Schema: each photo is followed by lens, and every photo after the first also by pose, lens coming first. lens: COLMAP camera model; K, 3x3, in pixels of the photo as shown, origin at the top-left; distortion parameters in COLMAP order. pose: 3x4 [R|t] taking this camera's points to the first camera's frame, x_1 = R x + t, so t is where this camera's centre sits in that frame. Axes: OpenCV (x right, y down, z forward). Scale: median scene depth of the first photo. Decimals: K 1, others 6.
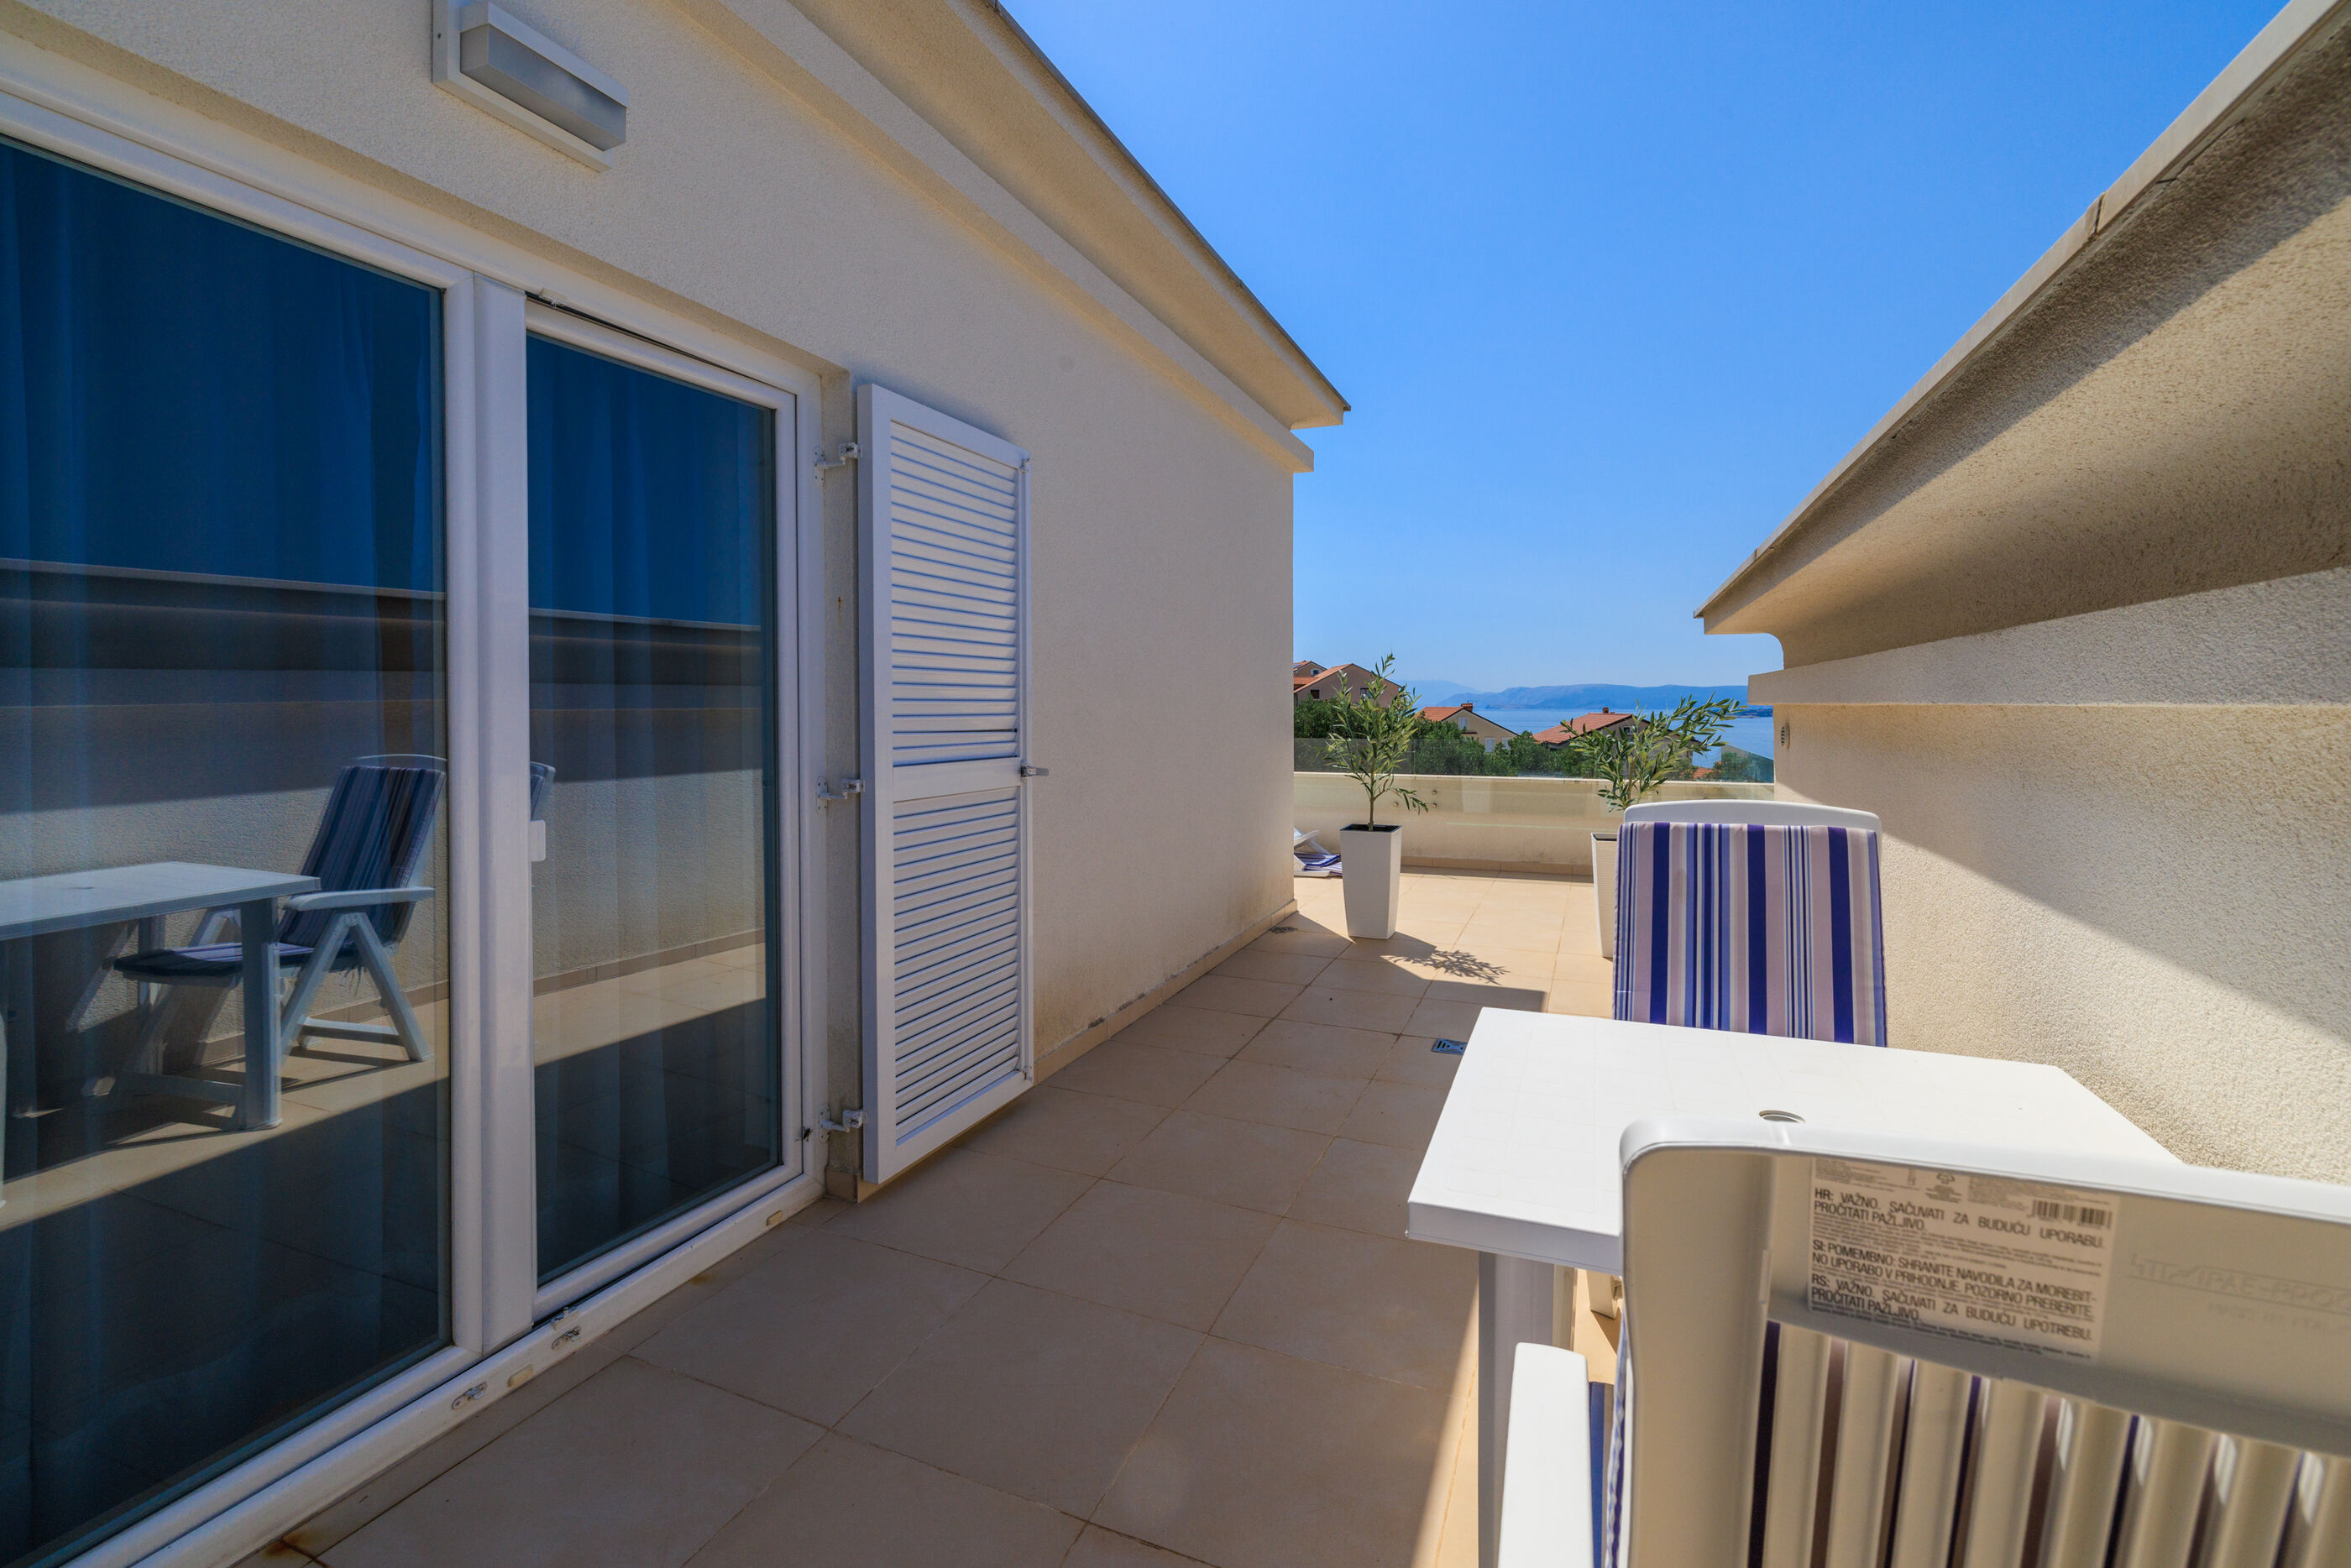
lens RADIAL K [[992.7, 0, 1188.4], [0, 992.7, 732.7], [0, 0, 1]] dist [0.000874, 0.000190]
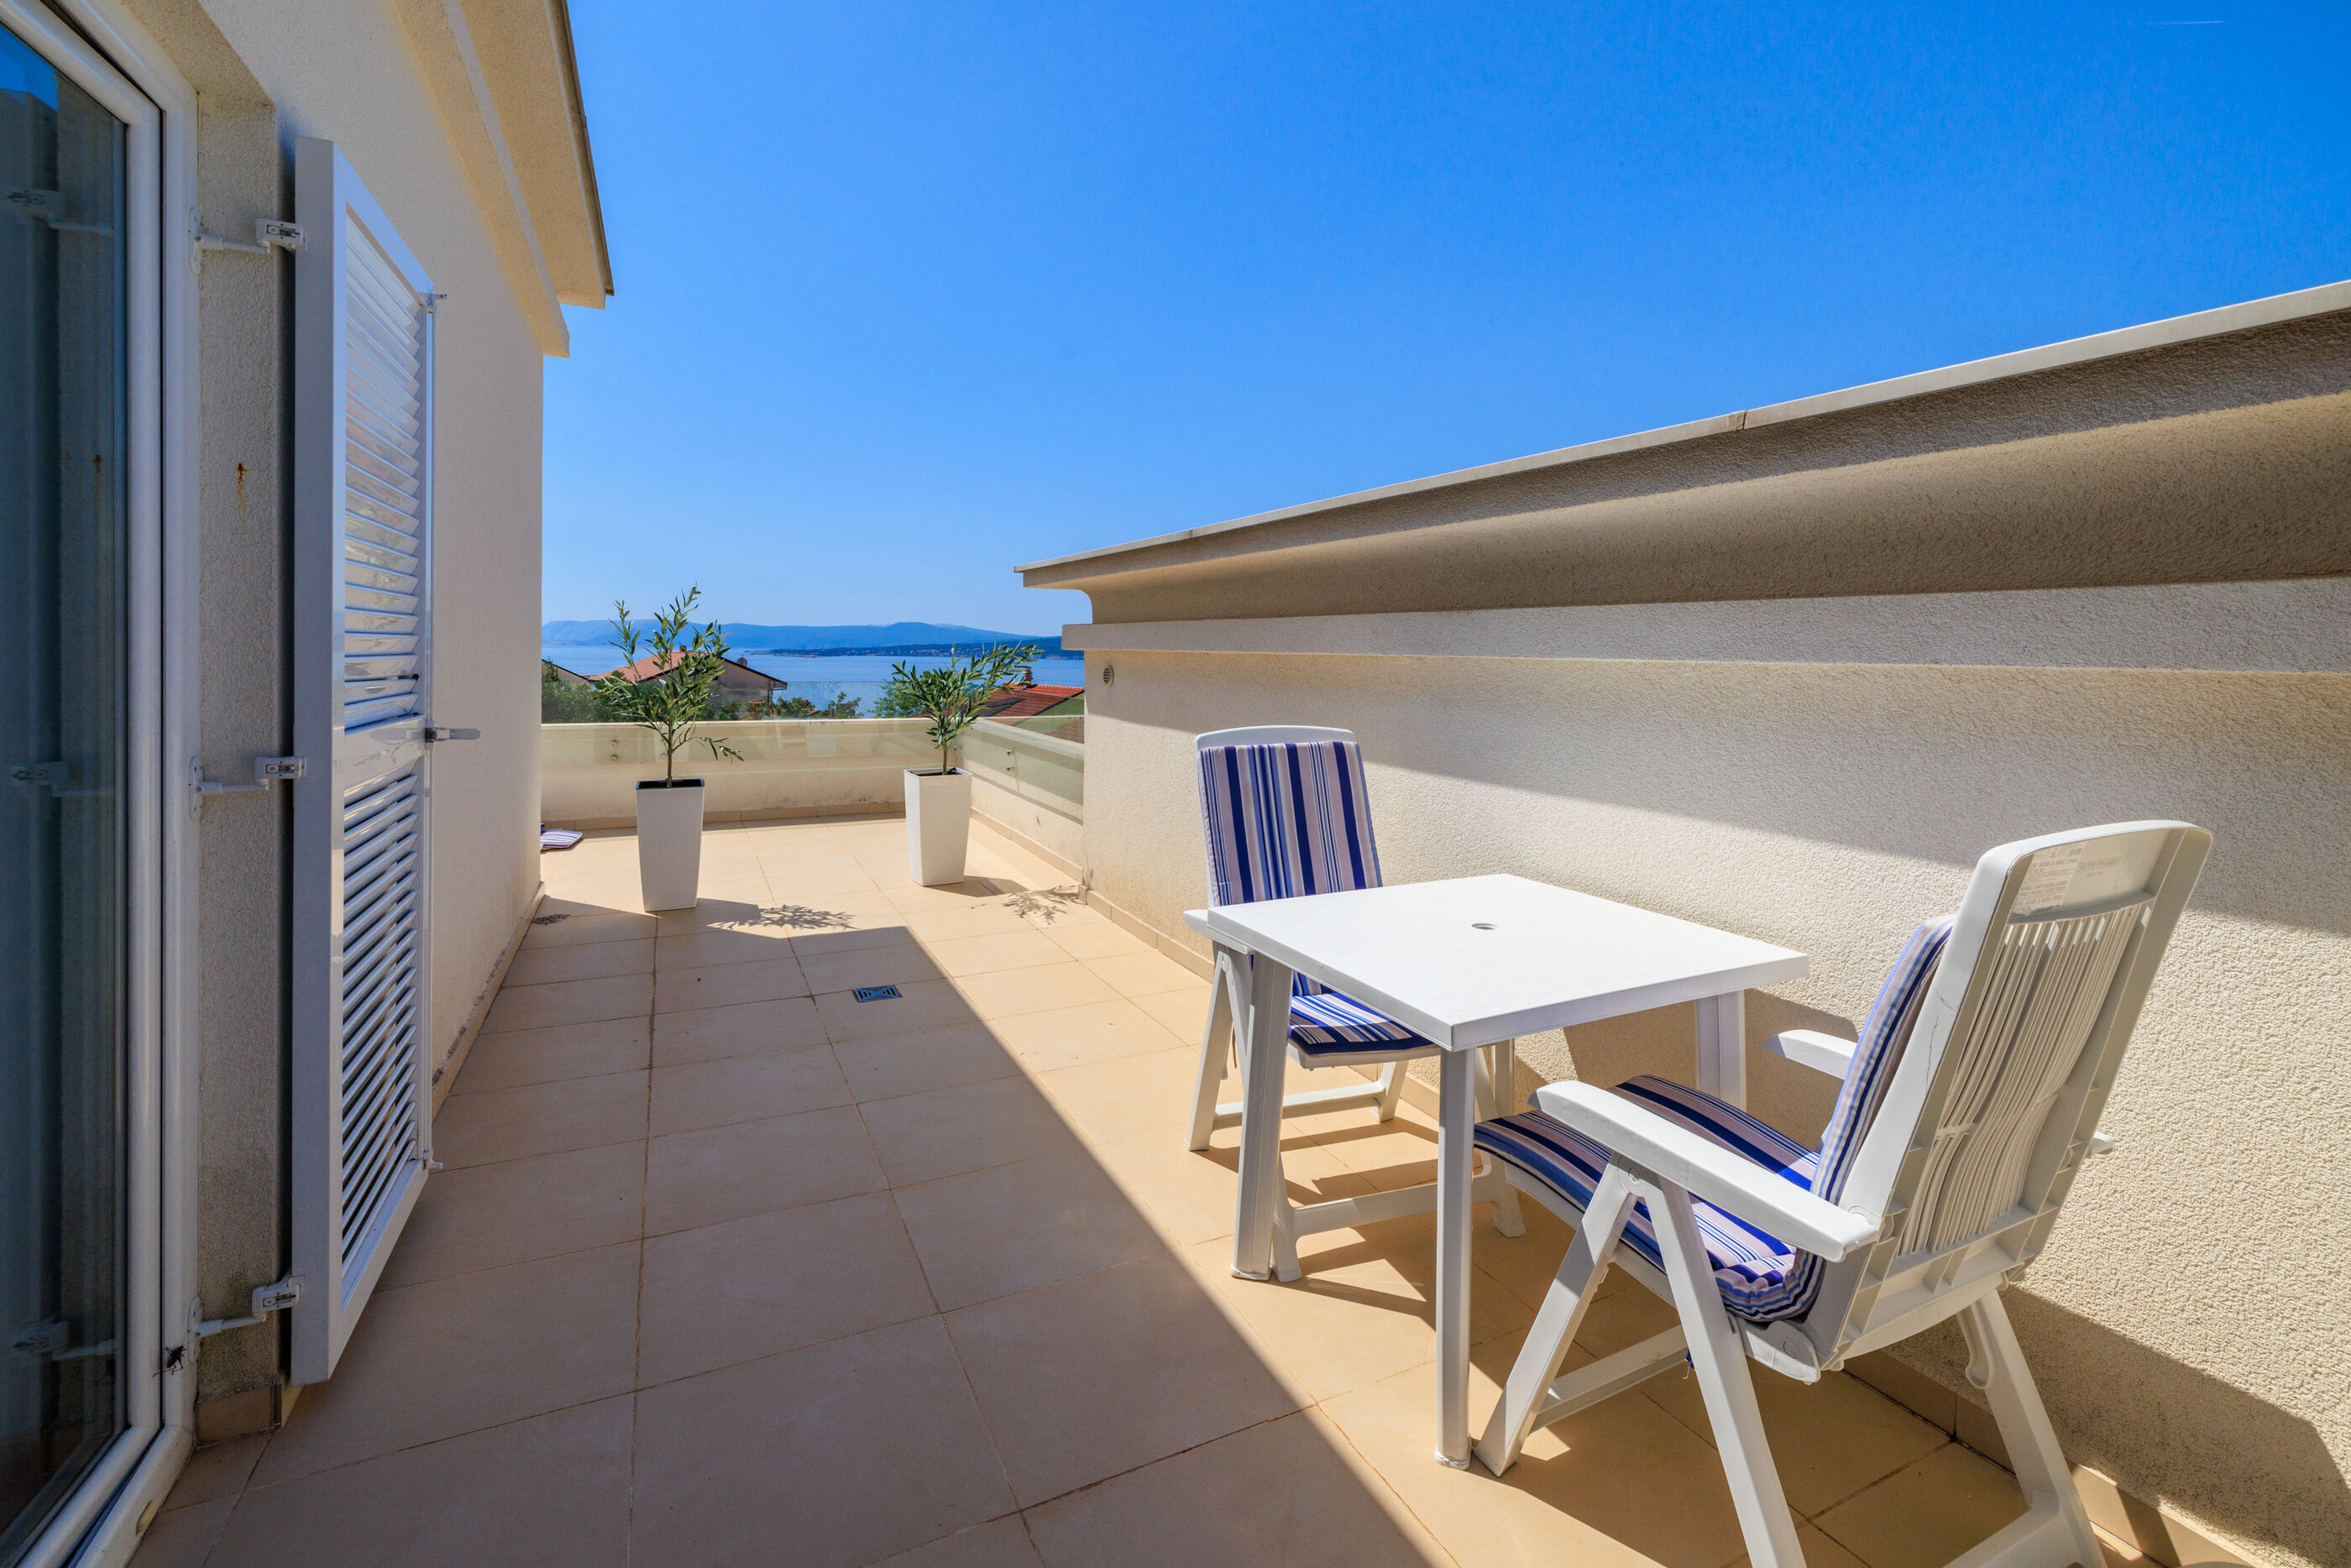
lens RADIAL K [[1027.9, 0, 1173.9], [0, 1027.9, 682.4], [0, 0, 1]] dist [-0.001093, -0.000213]
pose [[0.667572, -0.012314, 0.744443, -0.356942], [0.005150, 0.999916, 0.011921, -0.004682], [-0.744527, -0.004124, 0.667579, 0.116683]]
